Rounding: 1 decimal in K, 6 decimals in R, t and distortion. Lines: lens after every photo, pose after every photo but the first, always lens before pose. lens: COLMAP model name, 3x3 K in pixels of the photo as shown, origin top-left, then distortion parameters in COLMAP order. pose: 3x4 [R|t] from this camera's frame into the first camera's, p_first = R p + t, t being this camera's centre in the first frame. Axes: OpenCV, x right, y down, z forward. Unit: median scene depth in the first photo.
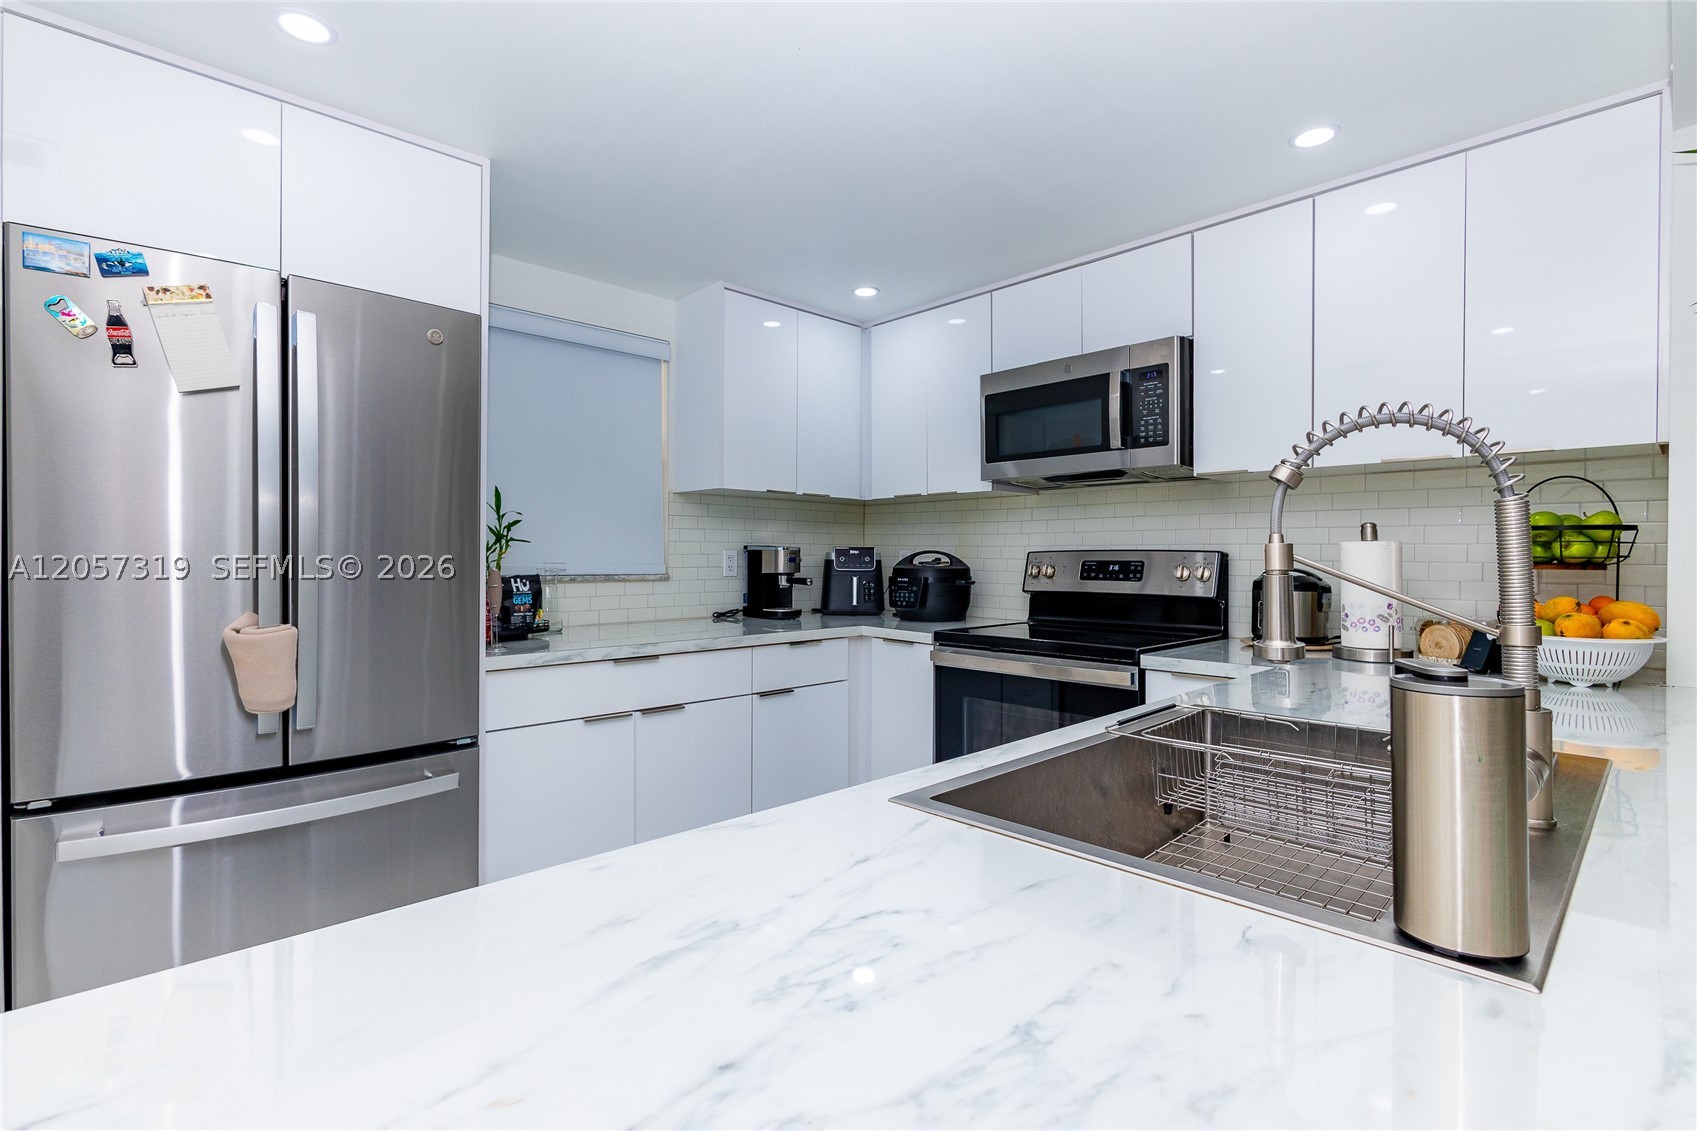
lens RADIAL K [[791.8, 0, 848.5], [0, 791.8, 565.5], [0, 0, 1]] dist [-0.000121, 0.000116]
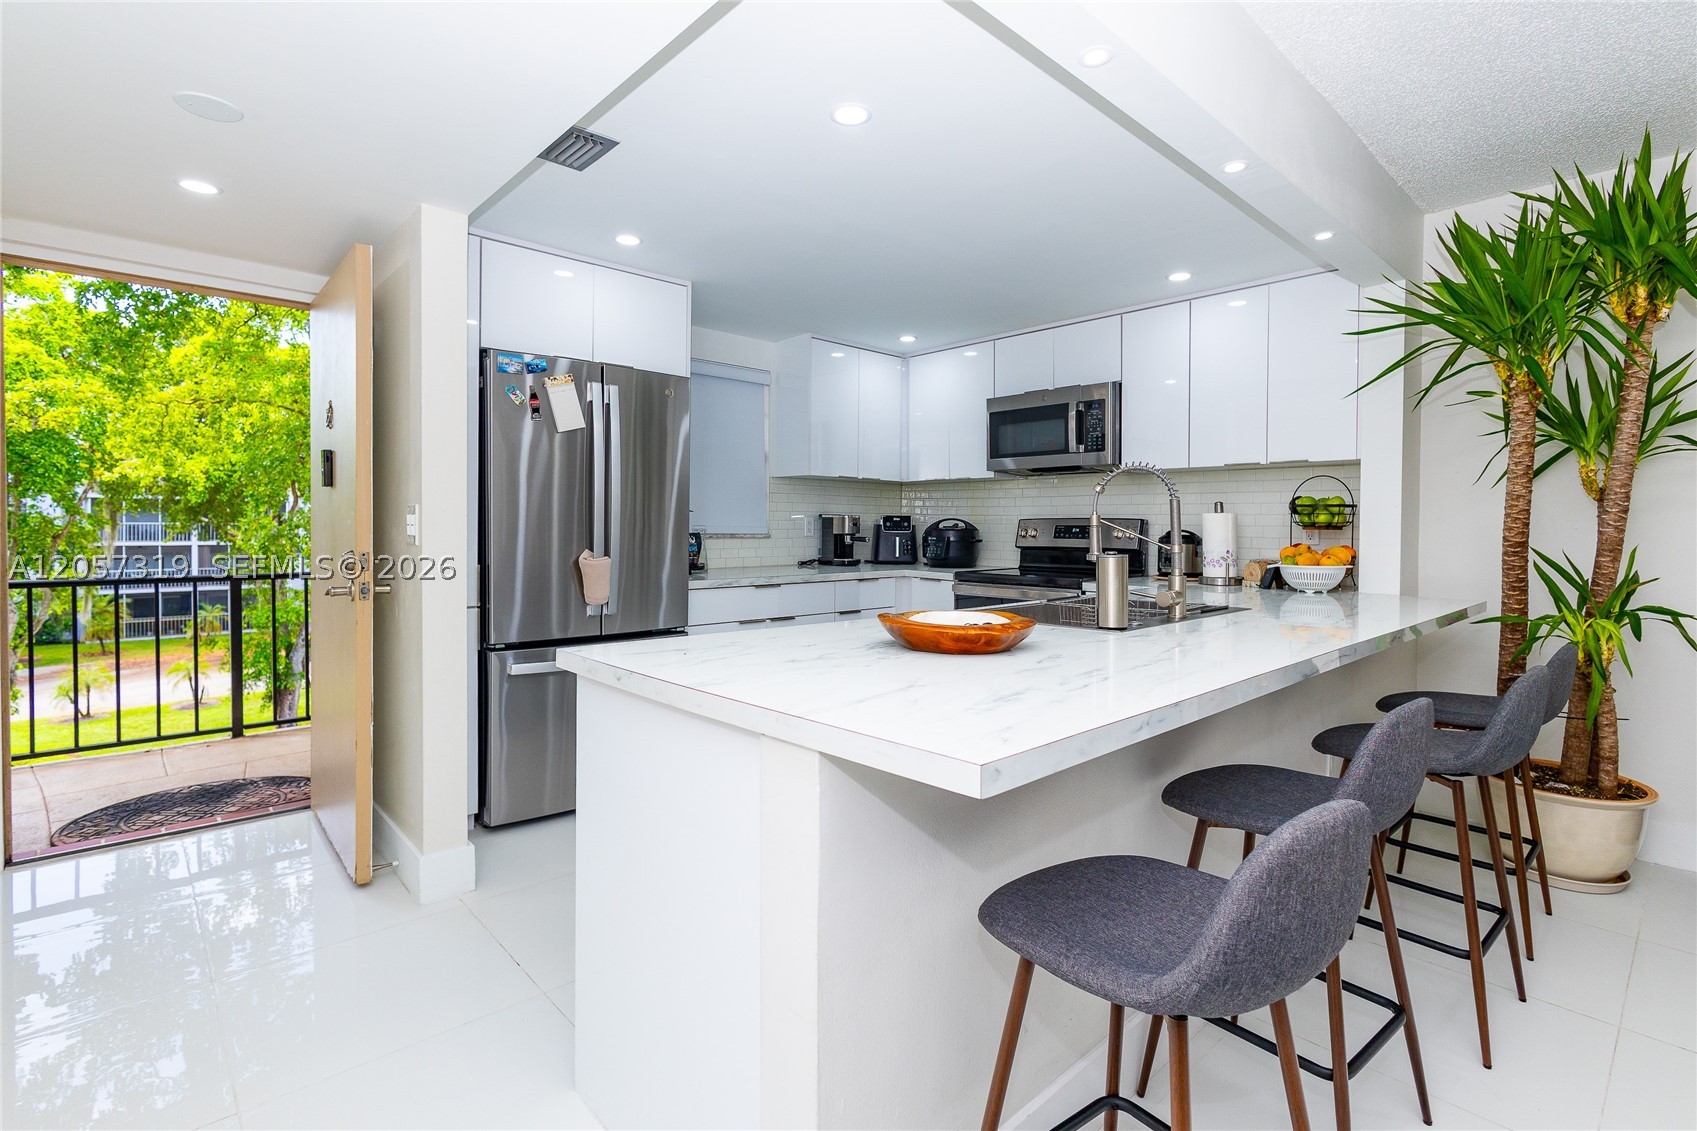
lens RADIAL K [[798.8, 0, 865.4], [0, 798.8, 537.3], [0, 0, 1]] dist [0.003010, 0.001019]
pose [[0.999979, 0.003471, 0.005519, -0.065171], [-0.003491, 0.999988, 0.003574, 0.011996], [-0.005506, -0.003593, 0.999978, -0.479528]]
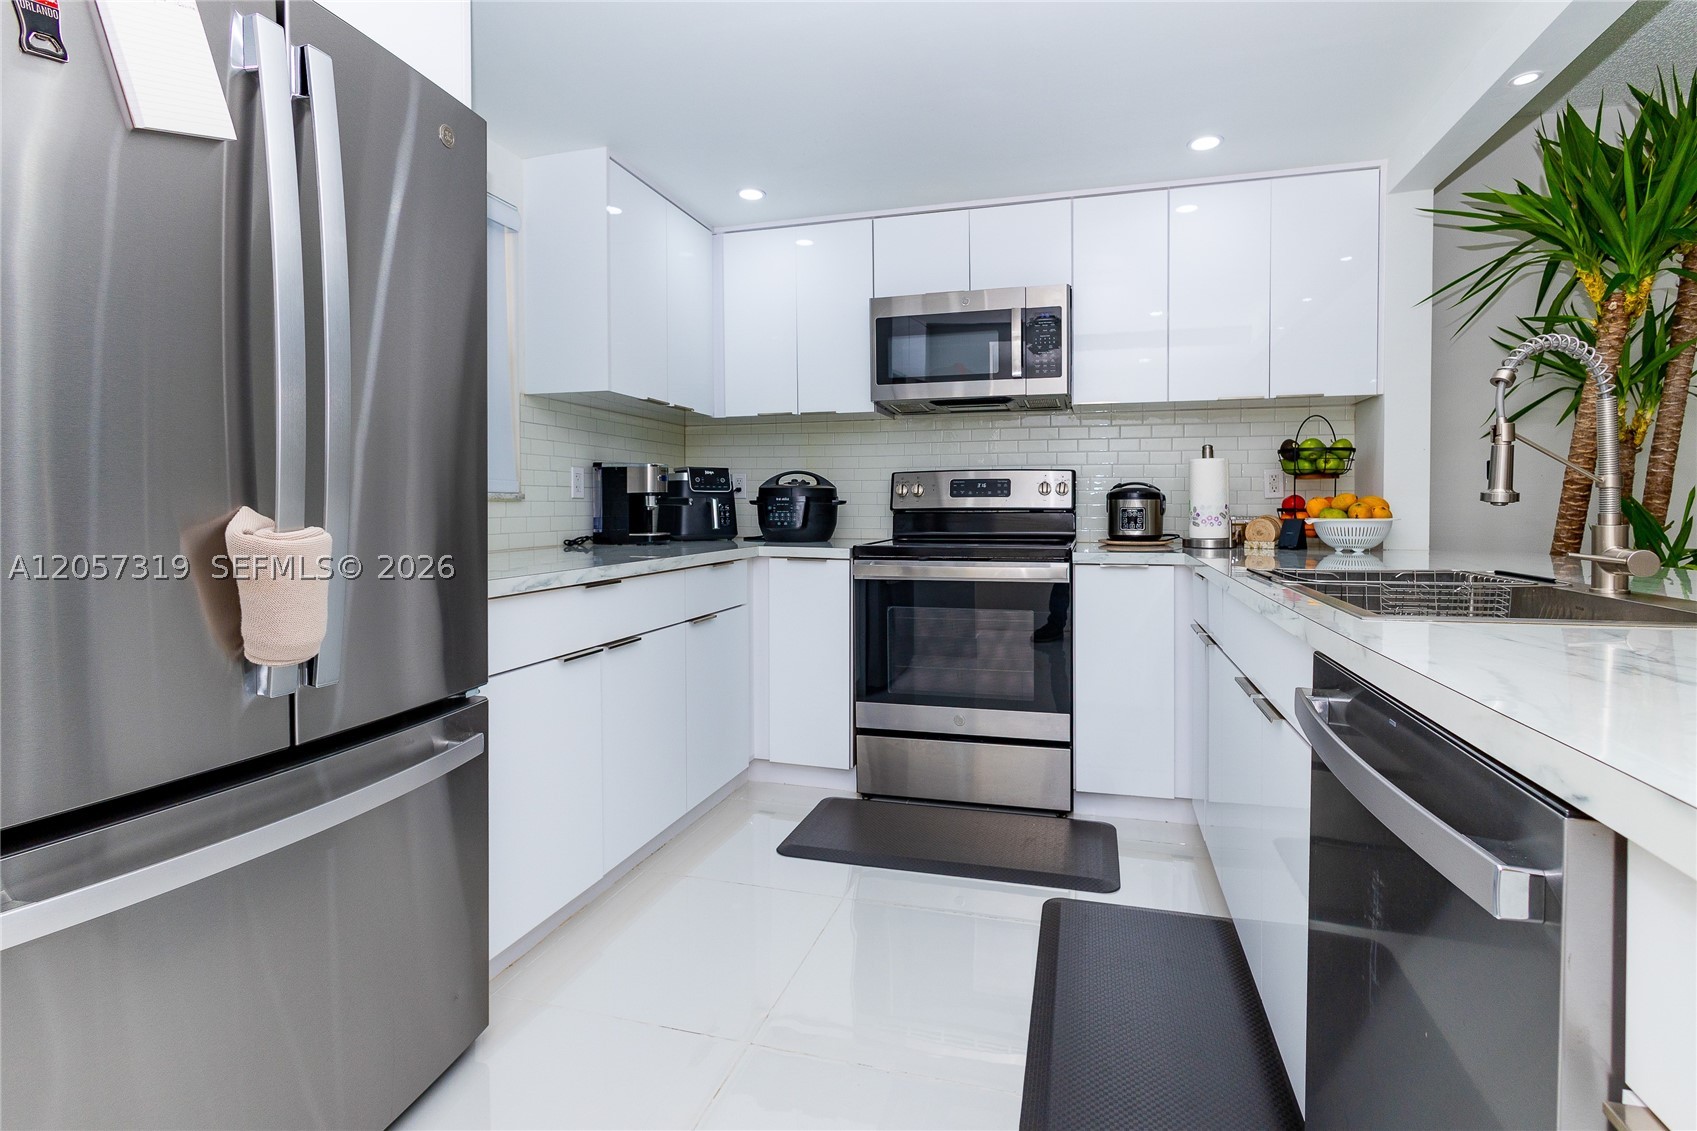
lens RADIAL K [[792.0, 0, 881.3], [0, 792.0, 531.3], [0, 0, 1]] dist [0.002474, 0.000009]
pose [[0.851693, -0.022883, 0.523541, -0.365406], [0.012113, 0.999639, 0.023987, 0.037885], [-0.523900, -0.014087, 0.851663, 0.109987]]
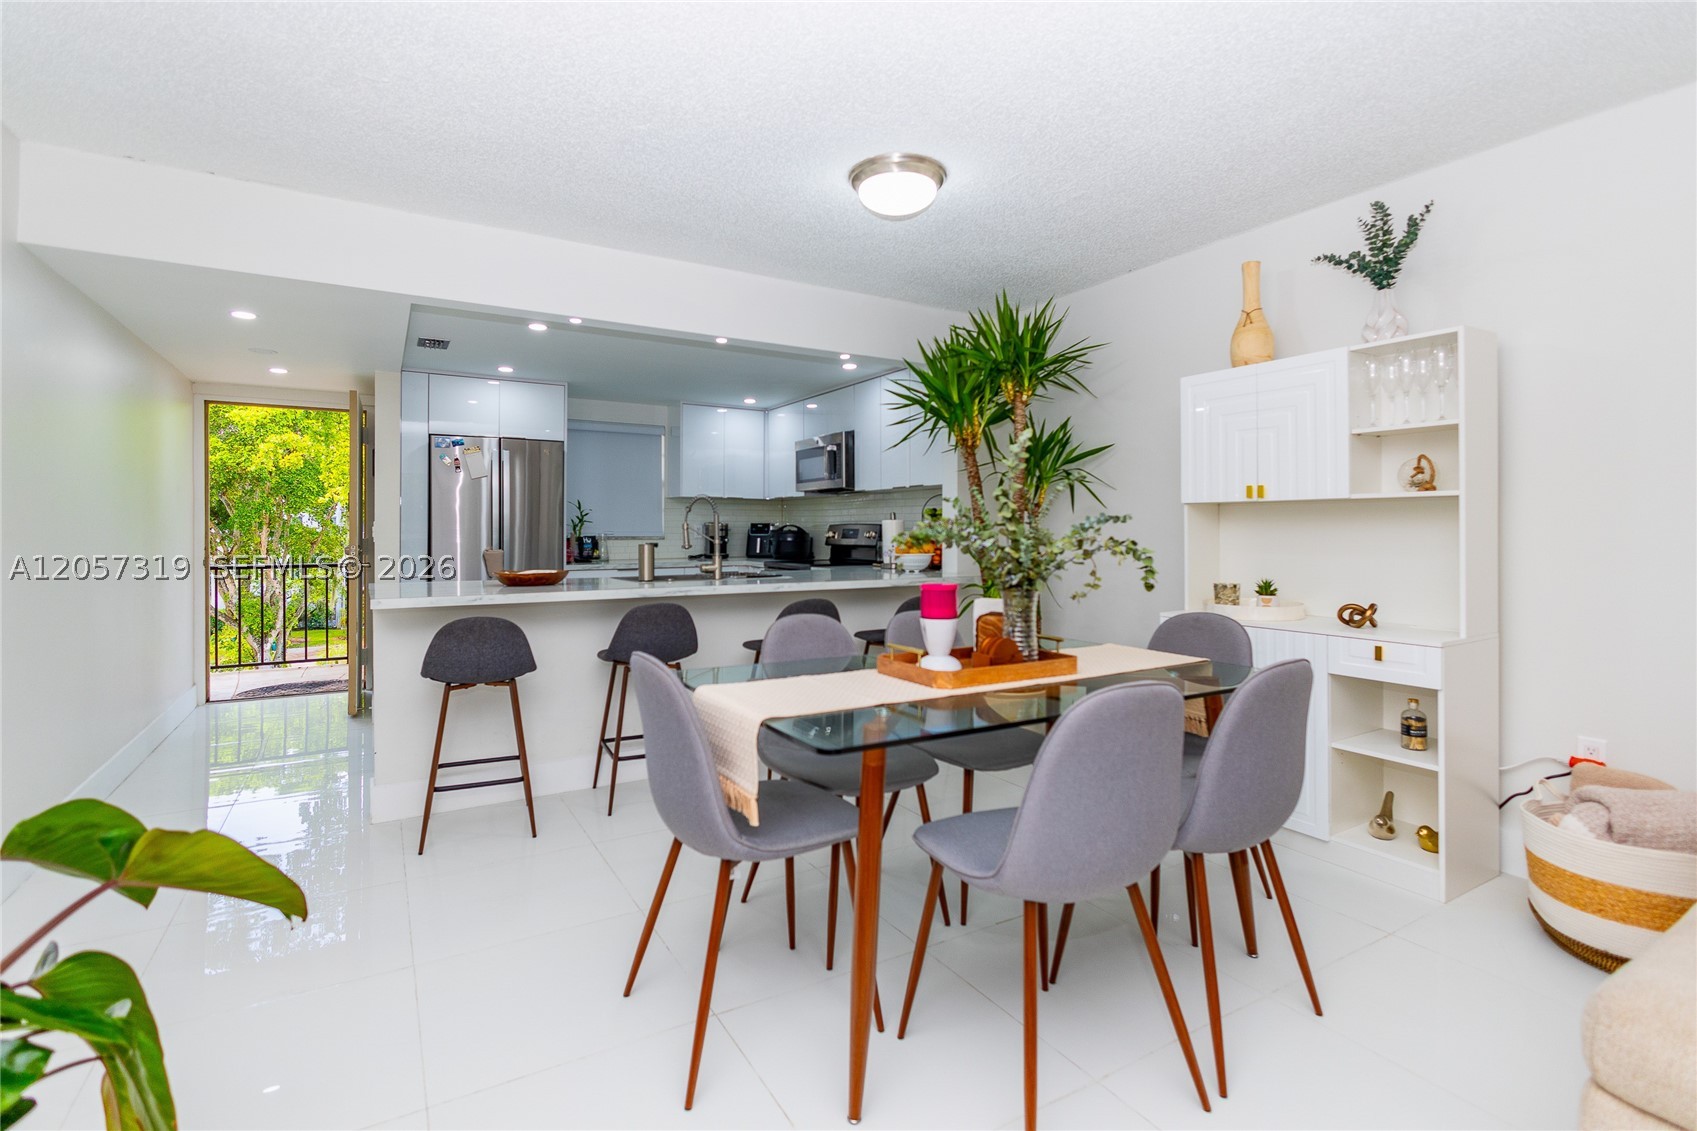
lens RADIAL K [[798.8, 0, 865.4], [0, 798.8, 537.3], [0, 0, 1]] dist [0.003010, 0.001019]
pose [[0.980473, -0.002676, -0.196635, 0.762380], [0.001796, 0.999988, -0.004653, 0.024704], [0.196645, 0.004209, 0.980466, -1.039926]]
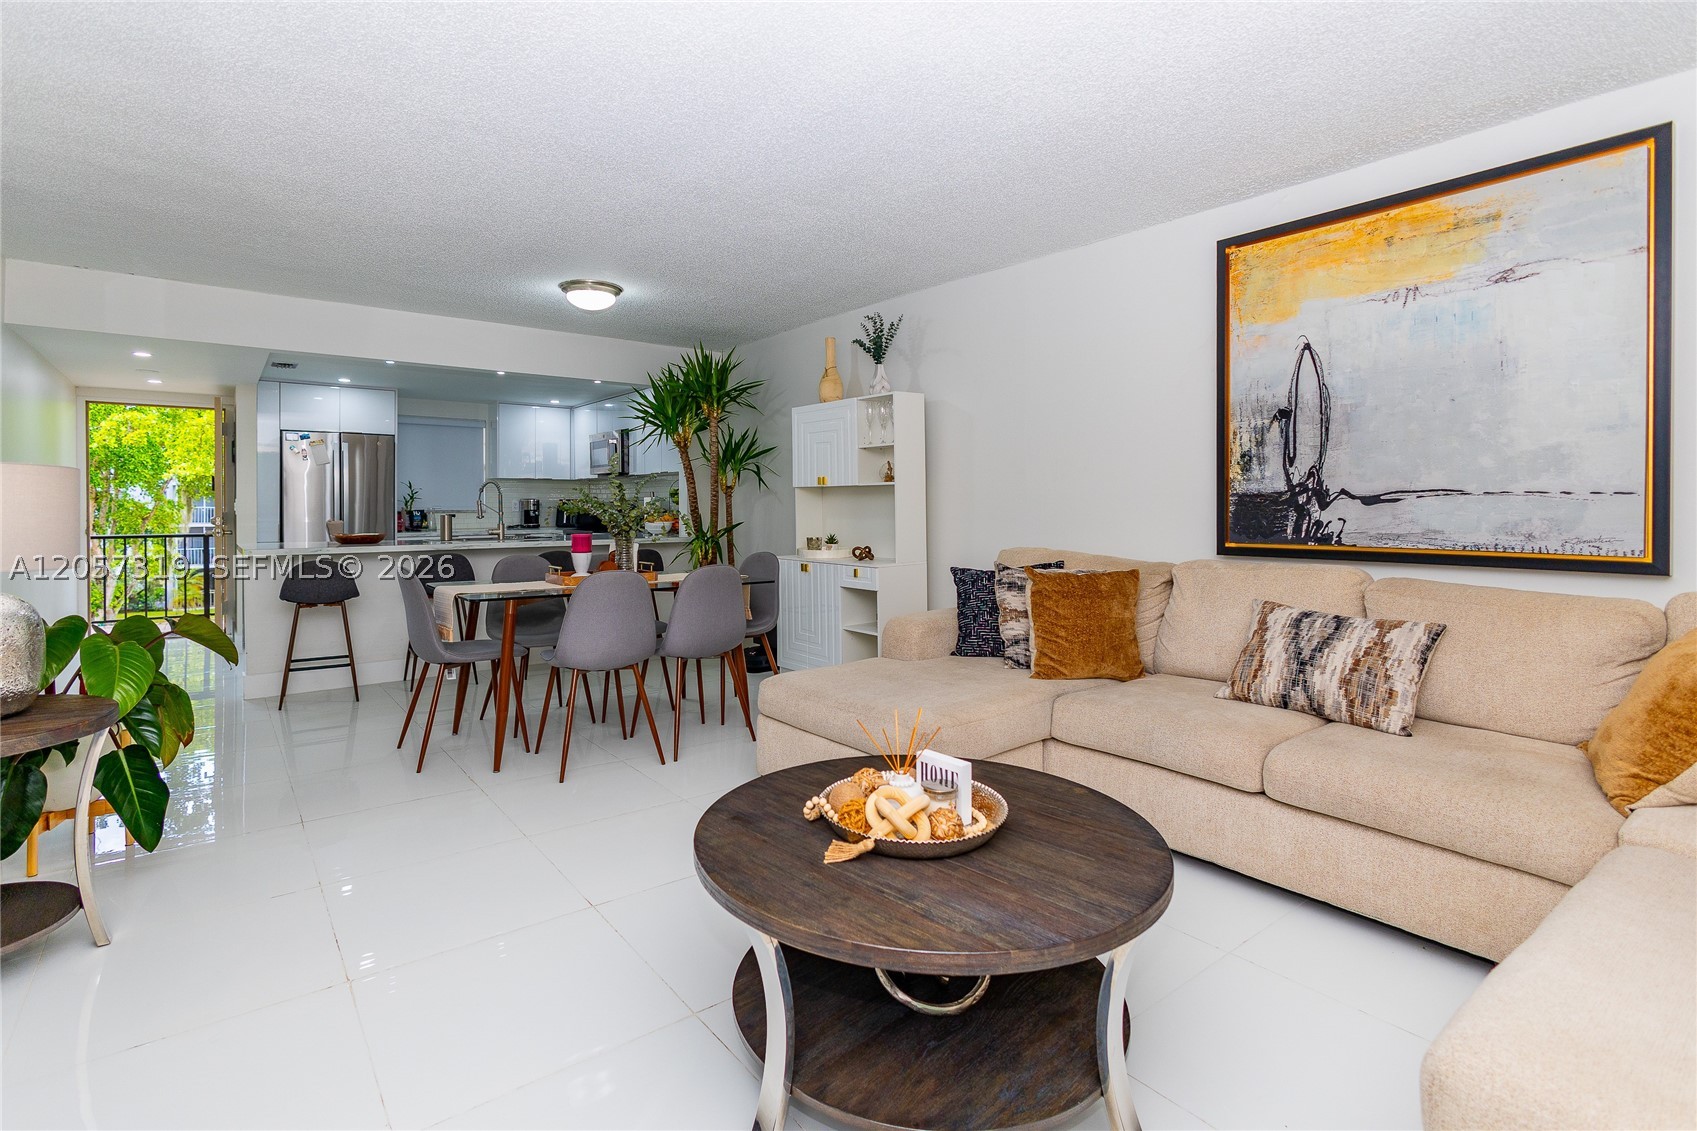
lens RADIAL K [[819.4, 0, 853.6], [0, 819.4, 514.4], [0, 0, 1]] dist [0.000827, -0.000157]
pose [[0.996613, -0.005773, -0.082034, 1.269419], [0.005790, 0.999983, -0.000036, 0.033462], [0.082033, -0.000439, 0.996630, -1.670829]]
